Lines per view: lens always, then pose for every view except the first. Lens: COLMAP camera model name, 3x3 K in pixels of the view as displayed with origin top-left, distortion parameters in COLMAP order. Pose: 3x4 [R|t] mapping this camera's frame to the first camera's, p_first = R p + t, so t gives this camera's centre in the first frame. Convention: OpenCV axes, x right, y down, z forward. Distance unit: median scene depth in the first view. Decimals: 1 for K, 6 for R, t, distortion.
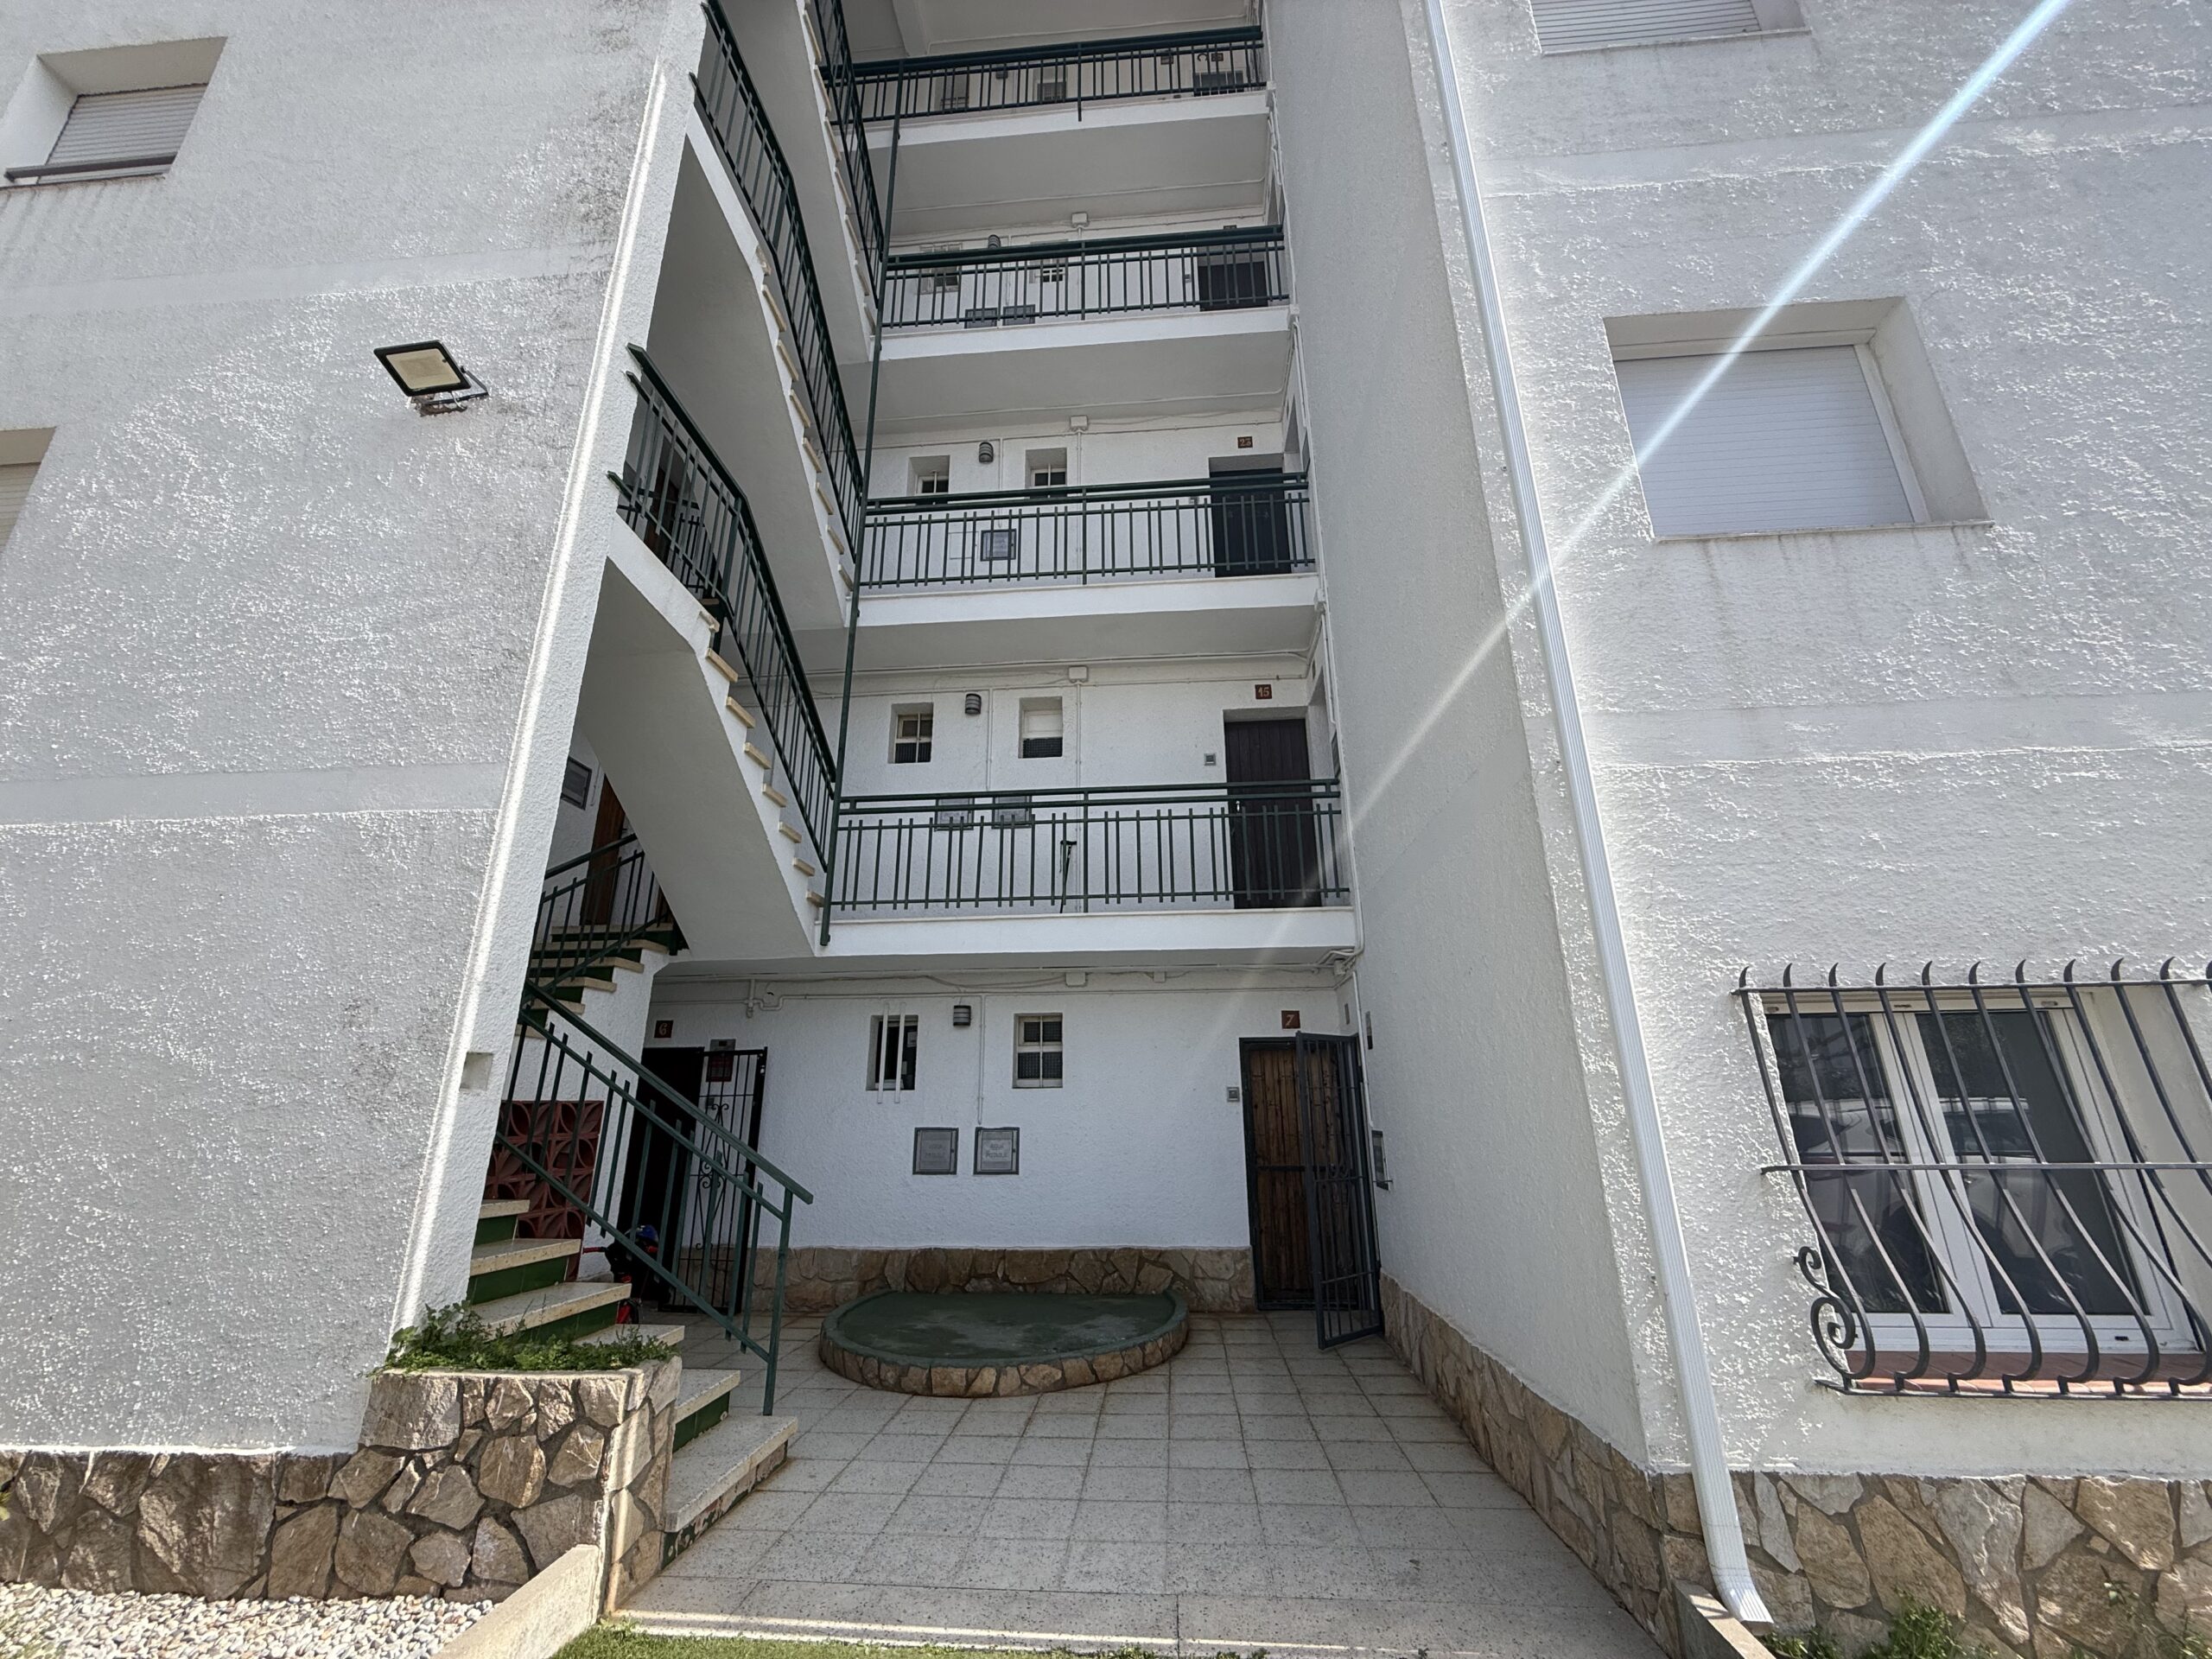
lens RADIAL K [[884.6, 0, 1102.7], [0, 884.6, 830.0], [0, 0, 1]] dist [0.000771, 0.000691]
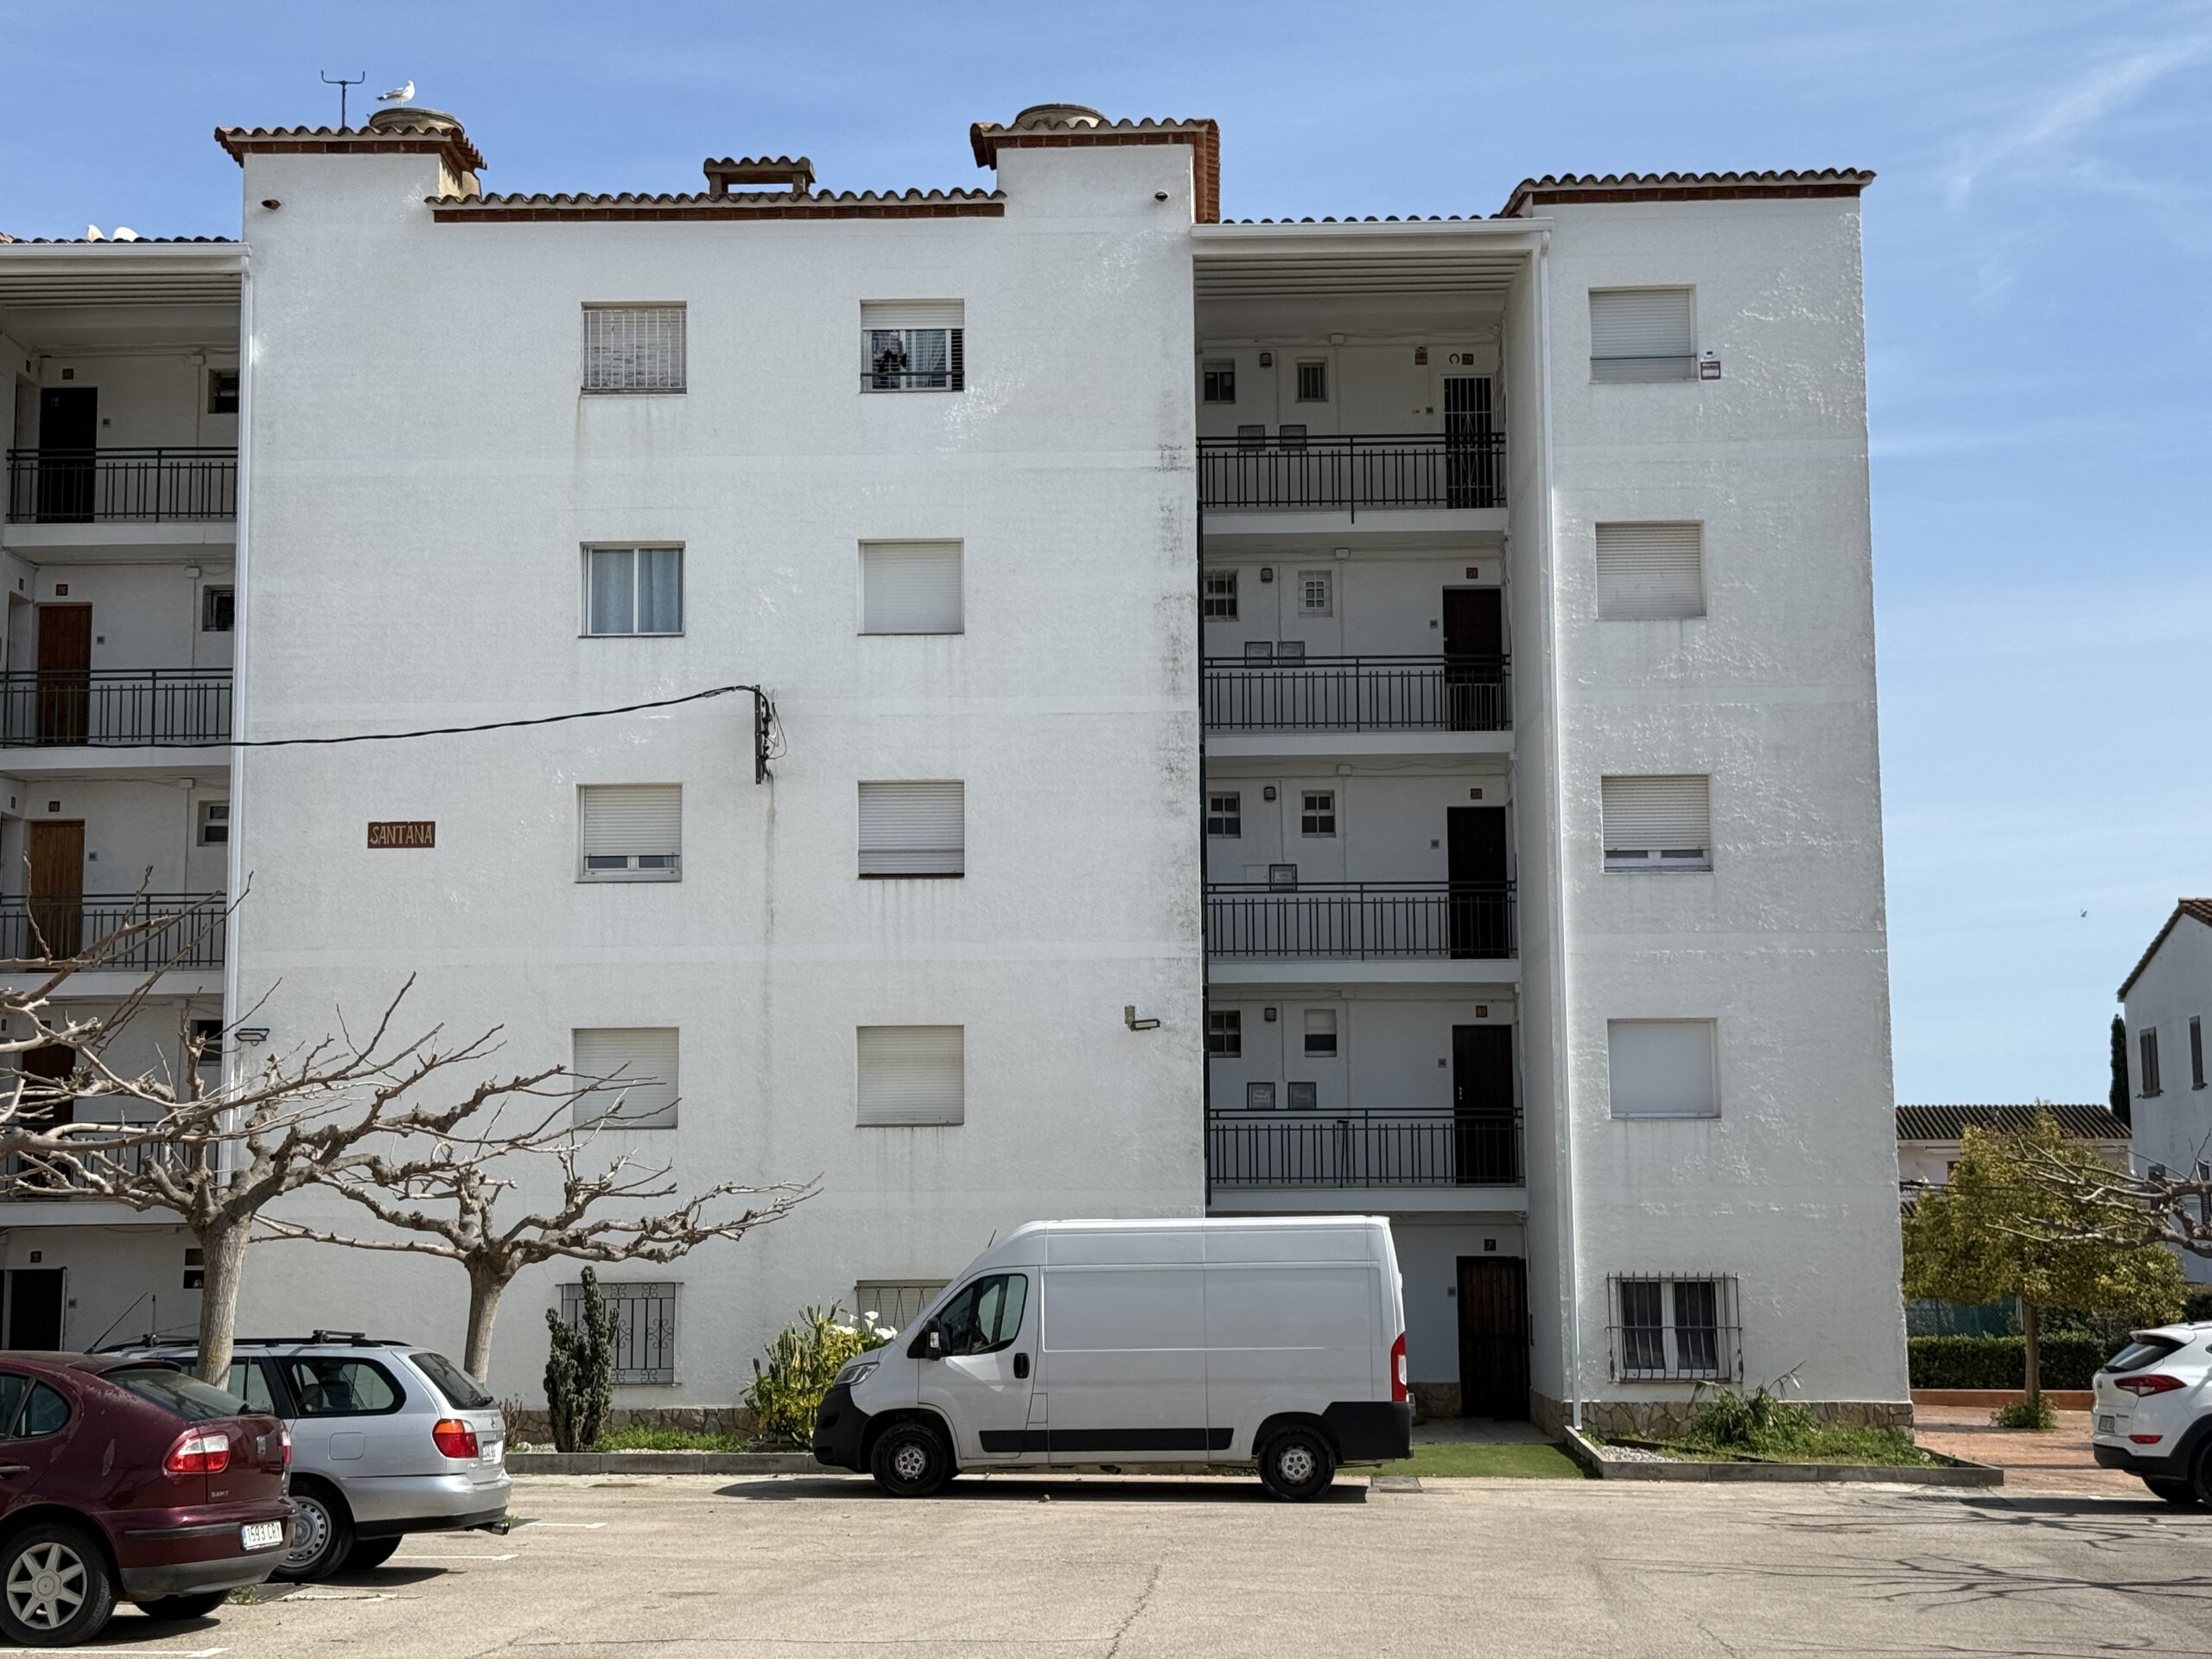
lens RADIAL K [[3084.4, 0, 1106.0], [0, 3084.4, 829.5], [0, 0, 1]] dist [0.182151, -0.403104]
pose [[0.998953, 0.008317, 0.044995, -0.837073], [-0.016256, 0.983701, 0.179076, -1.724771], [-0.042772, -0.179620, 0.982806, -4.927742]]
